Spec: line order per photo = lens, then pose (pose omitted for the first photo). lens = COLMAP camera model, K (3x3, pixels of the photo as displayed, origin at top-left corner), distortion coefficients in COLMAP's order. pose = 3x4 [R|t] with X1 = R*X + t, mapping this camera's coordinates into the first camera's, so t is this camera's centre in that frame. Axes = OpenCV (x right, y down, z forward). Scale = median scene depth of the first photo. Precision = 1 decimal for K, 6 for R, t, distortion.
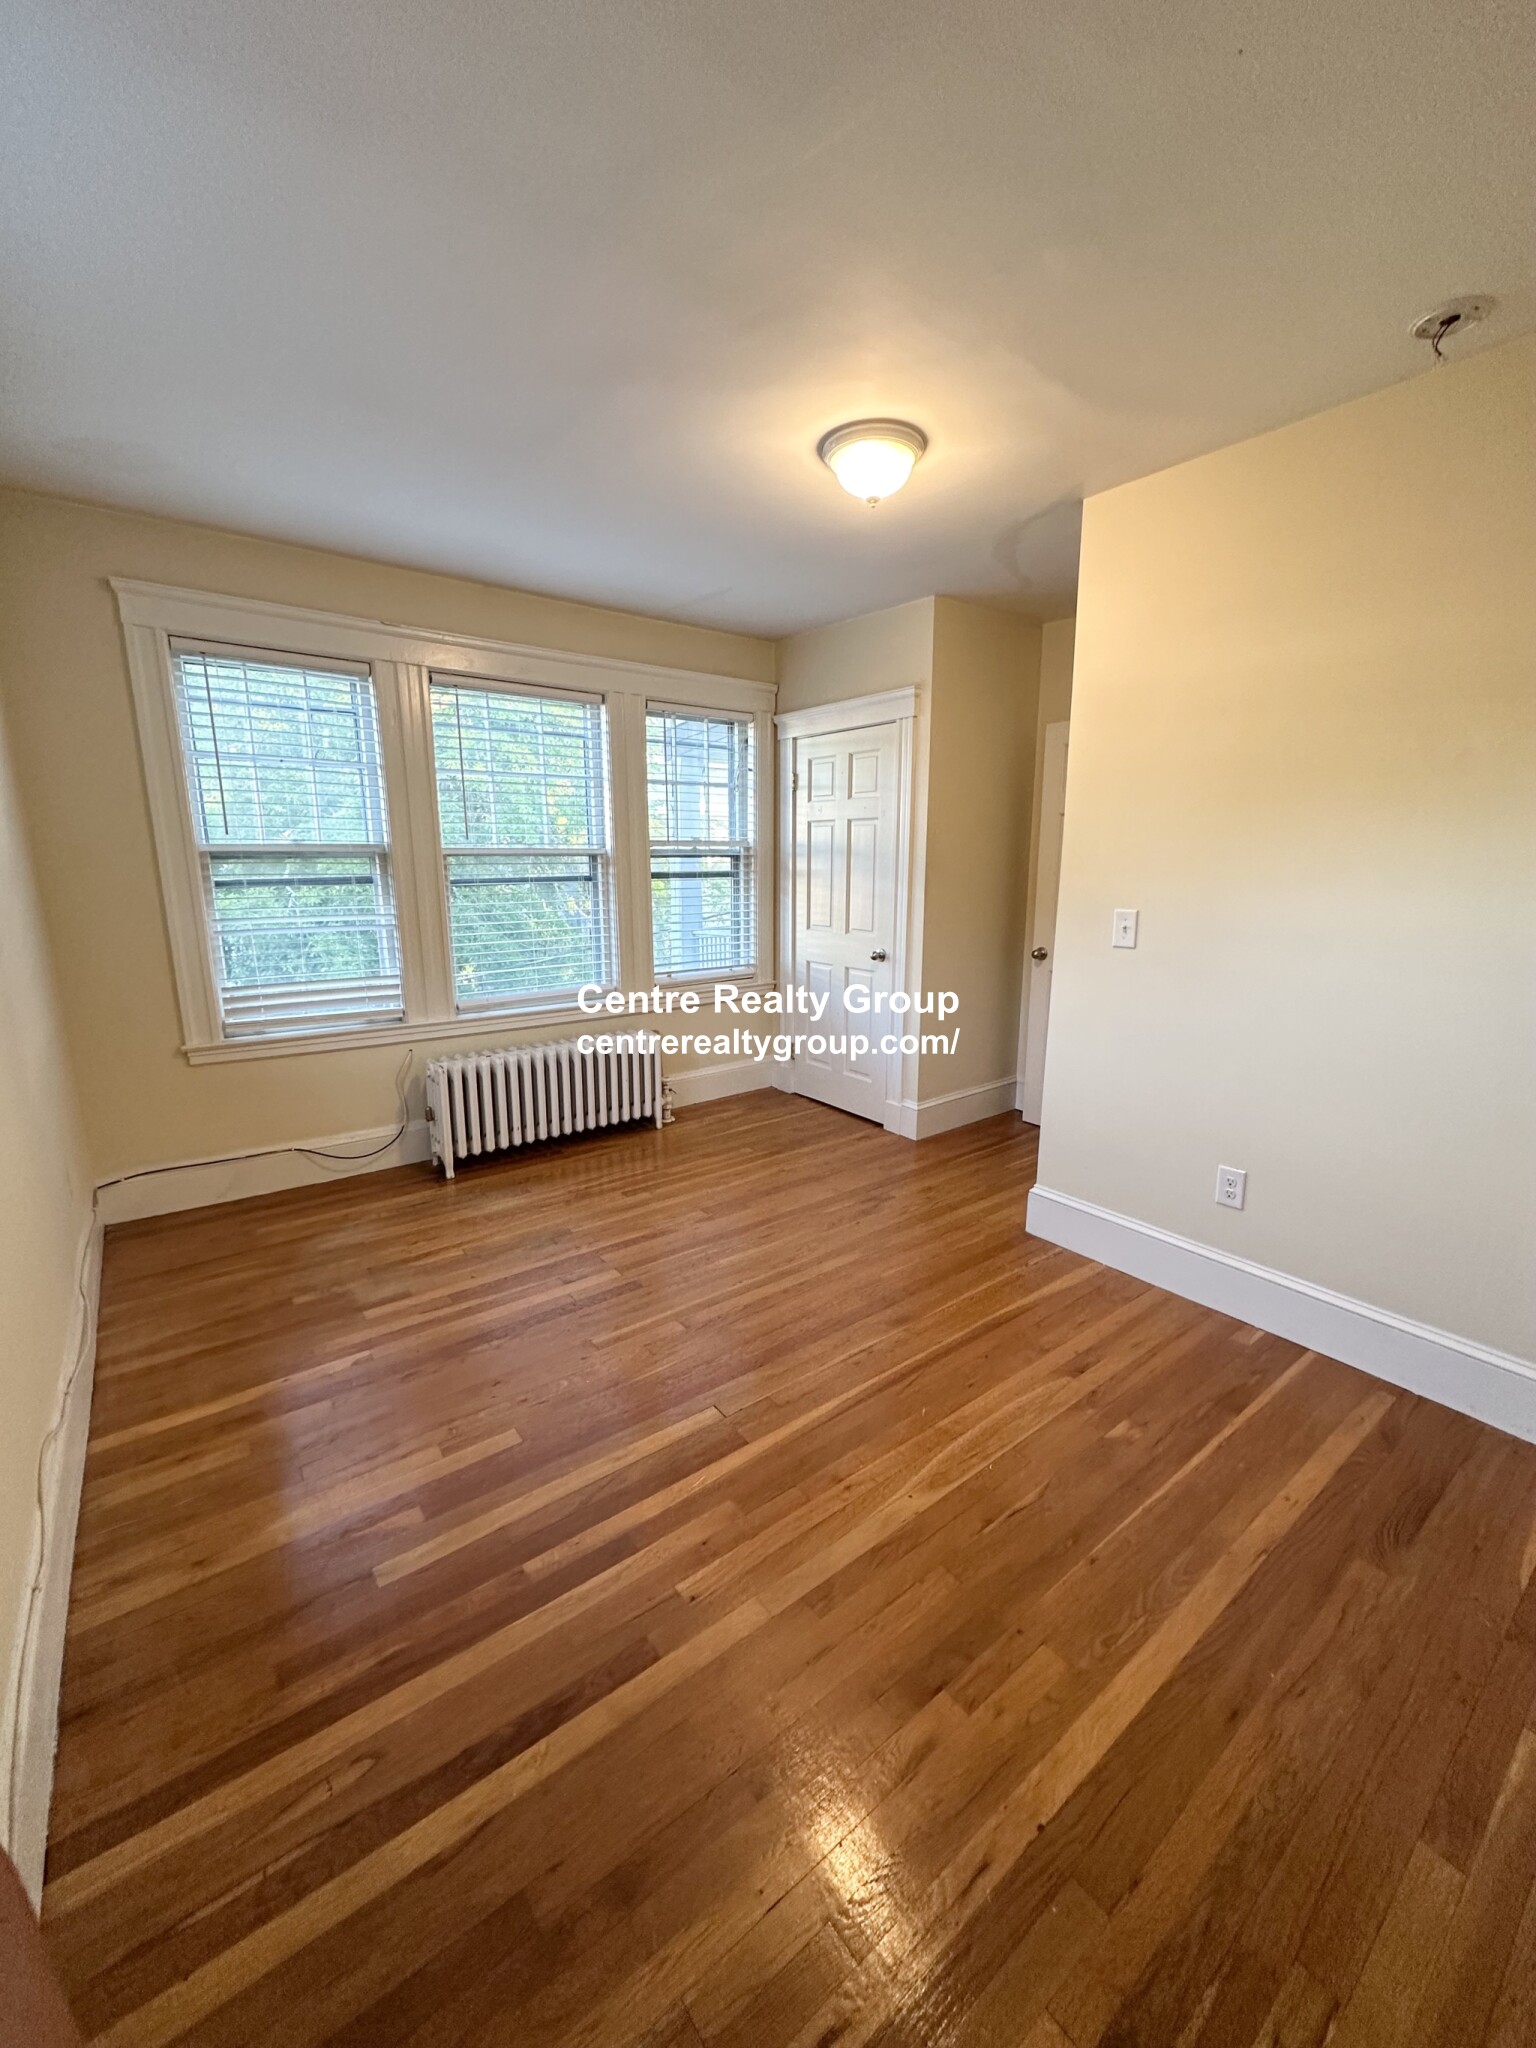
lens RADIAL K [[813.8, 0, 763.7], [0, 813.8, 1020.1], [0, 0, 1]] dist [-0.003897, 0.001171]
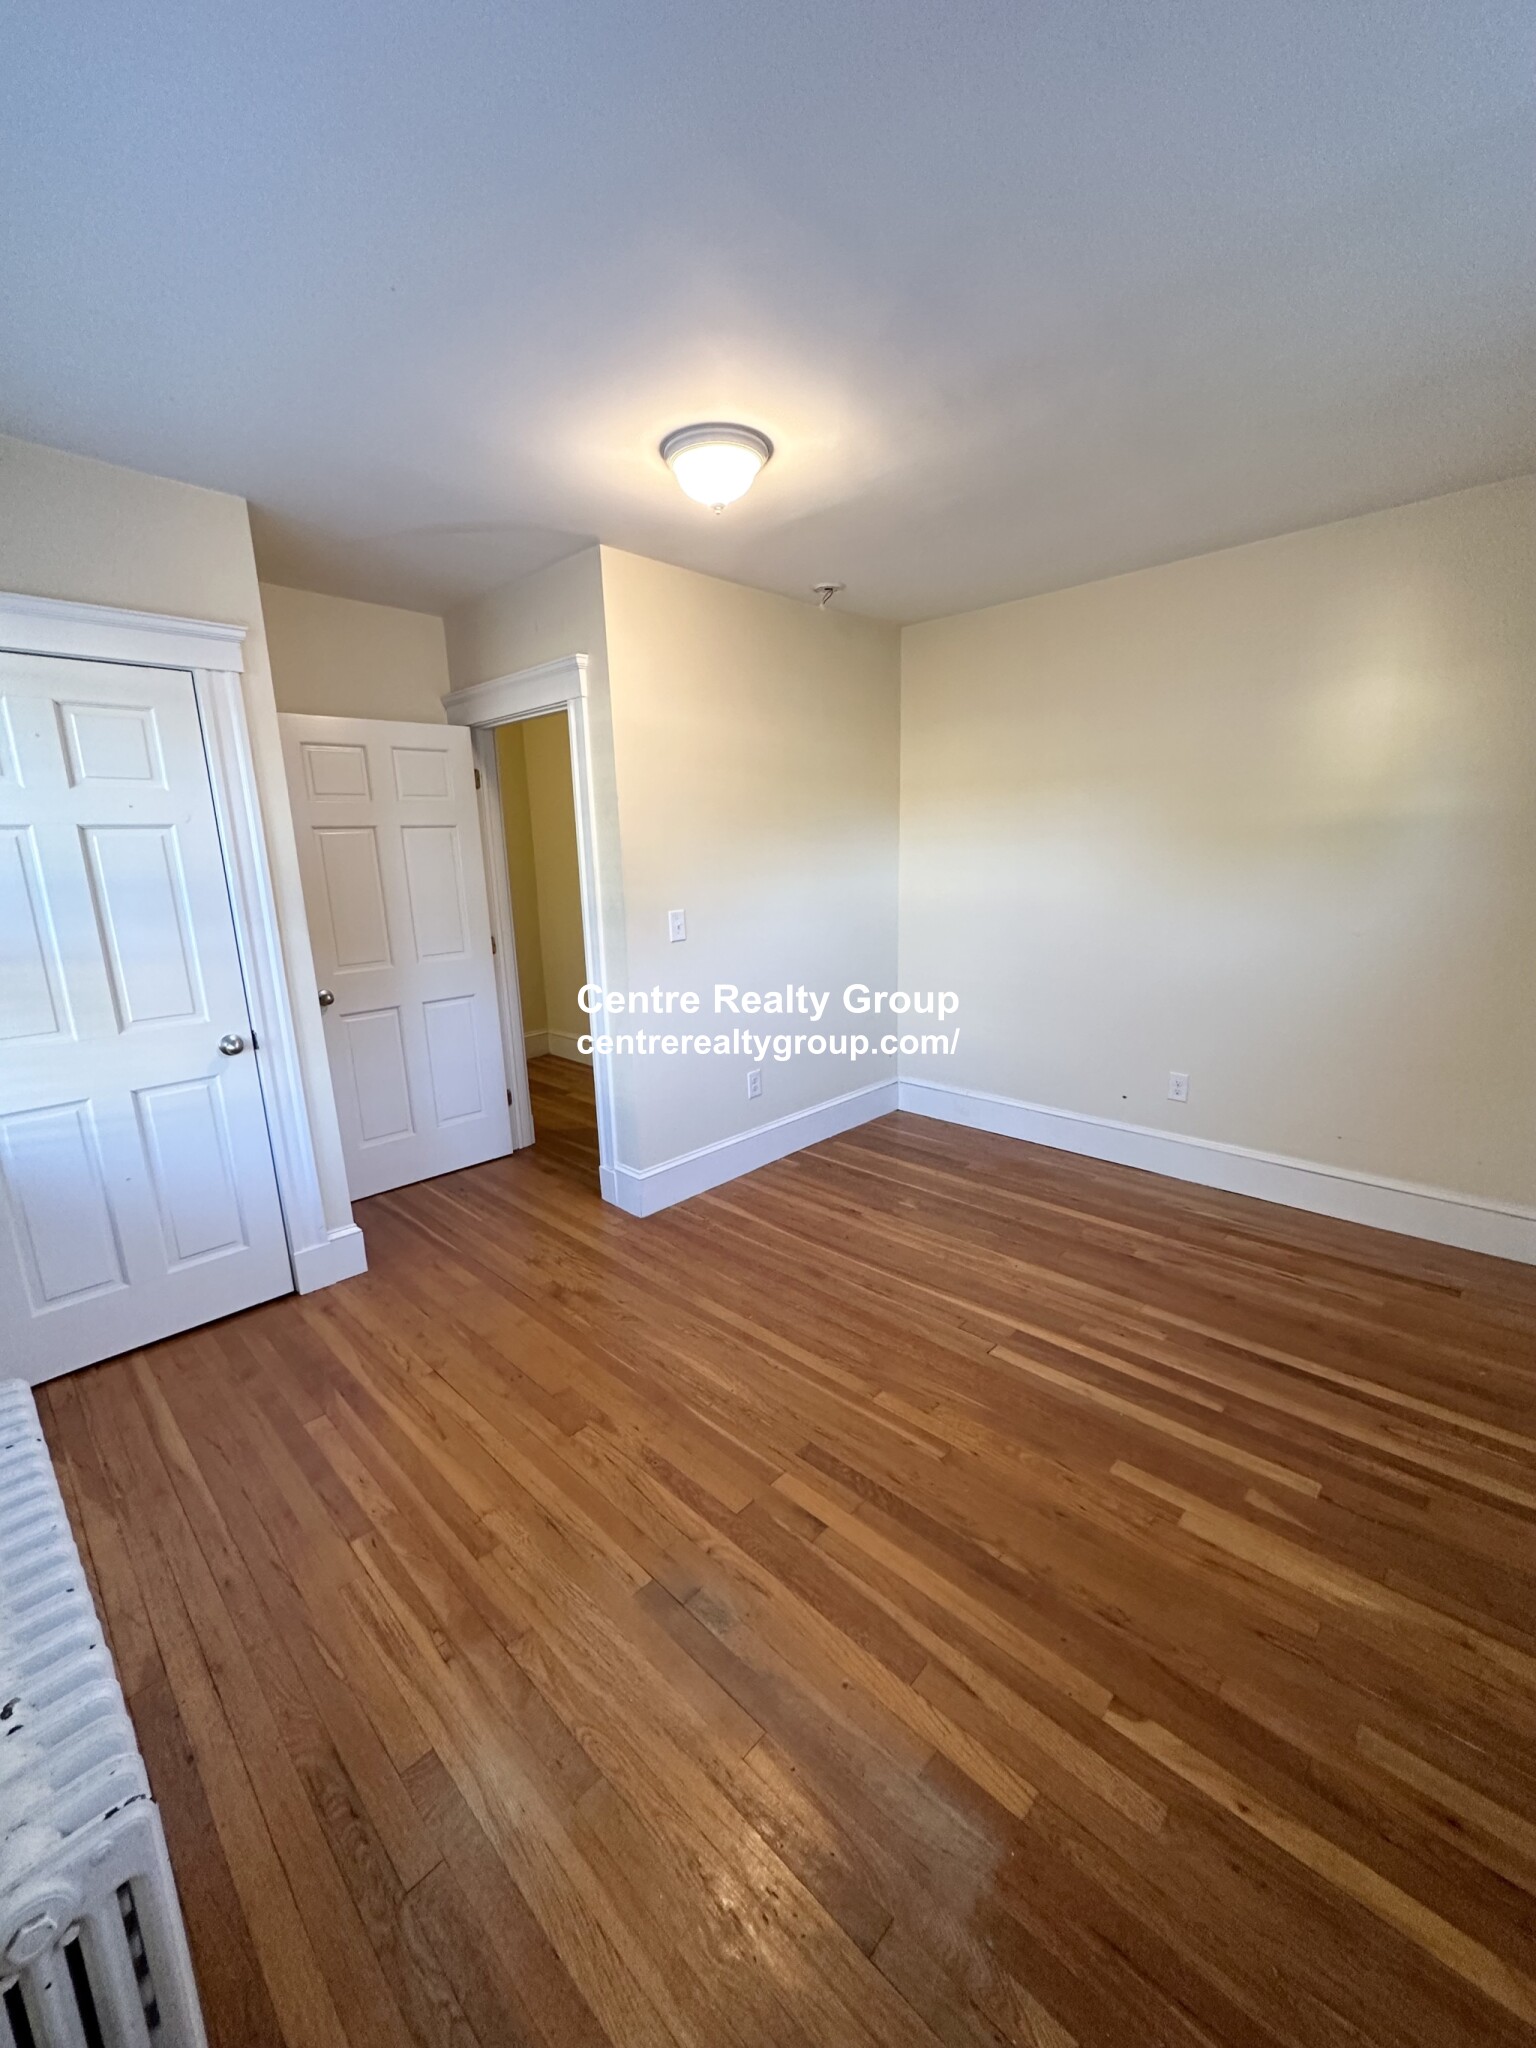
lens RADIAL K [[813.8, 0, 767.9], [0, 813.8, 1026.2], [0, 0, 1]] dist [-0.003897, 0.001171]
pose [[-0.154049, -0.209235, 0.965655, -0.741090], [0.225160, 0.944173, 0.240499, -0.216189], [-0.962067, 0.254475, -0.098338, 0.945308]]
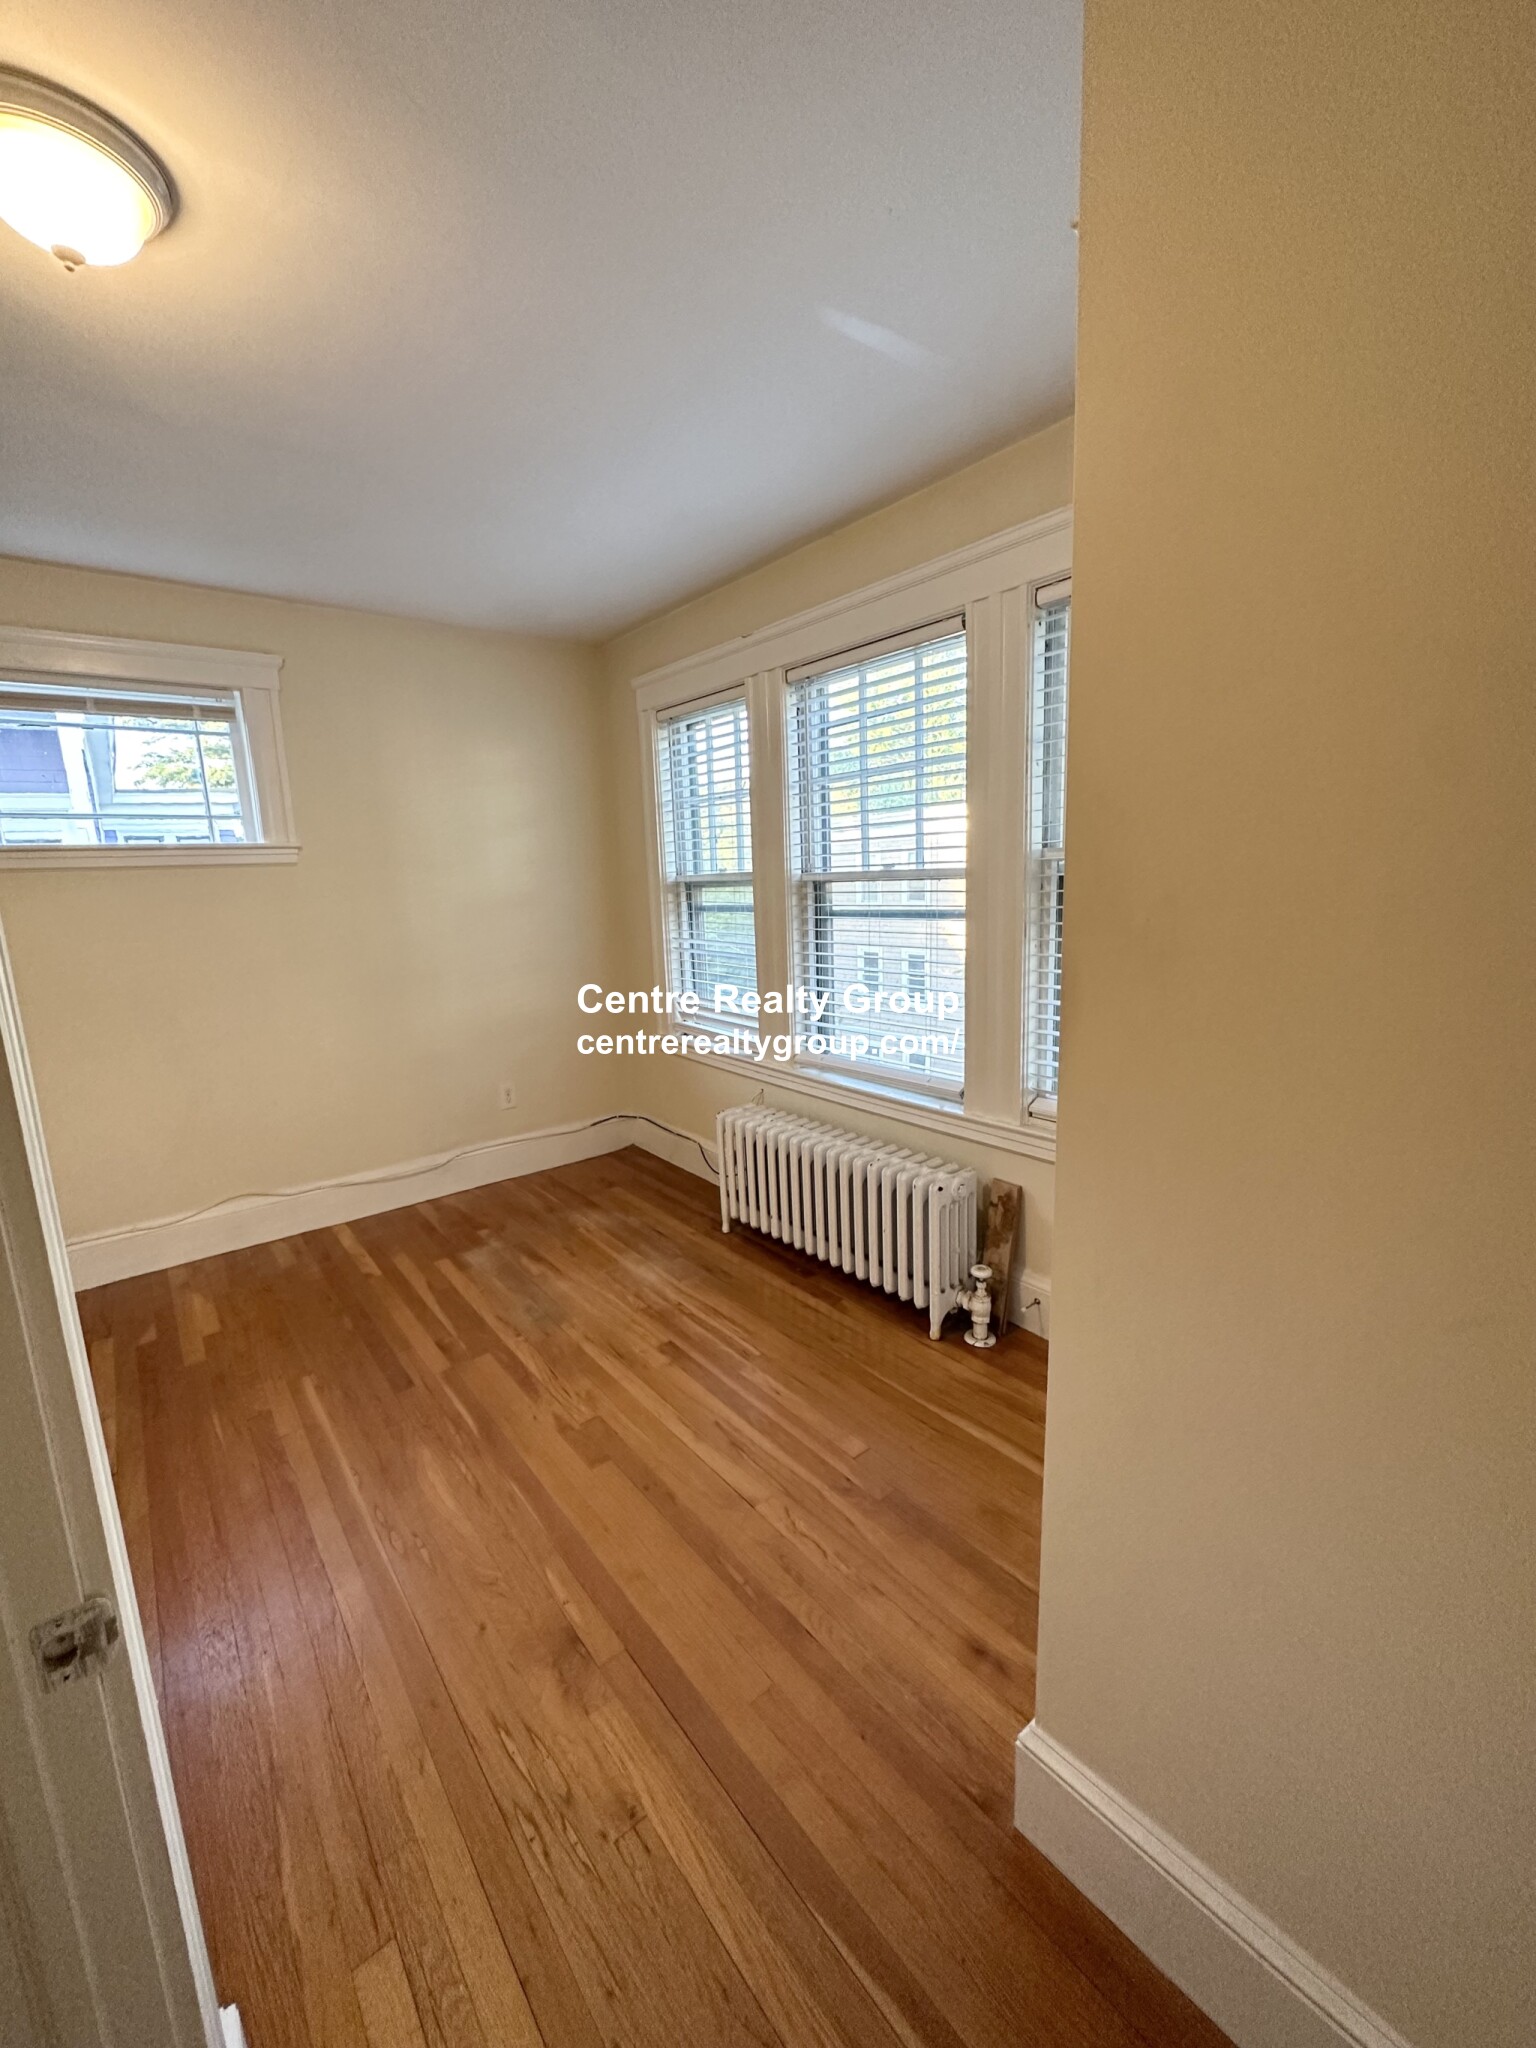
lens RADIAL K [[813.8, 0, 769.1], [0, 813.8, 1019.7], [0, 0, 1]] dist [-0.003897, 0.001171]
pose [[0.034742, 0.171171, -0.984629, 0.605392], [-0.166604, 0.972429, 0.163172, -0.248538], [0.985412, 0.158374, 0.062302, 1.189384]]
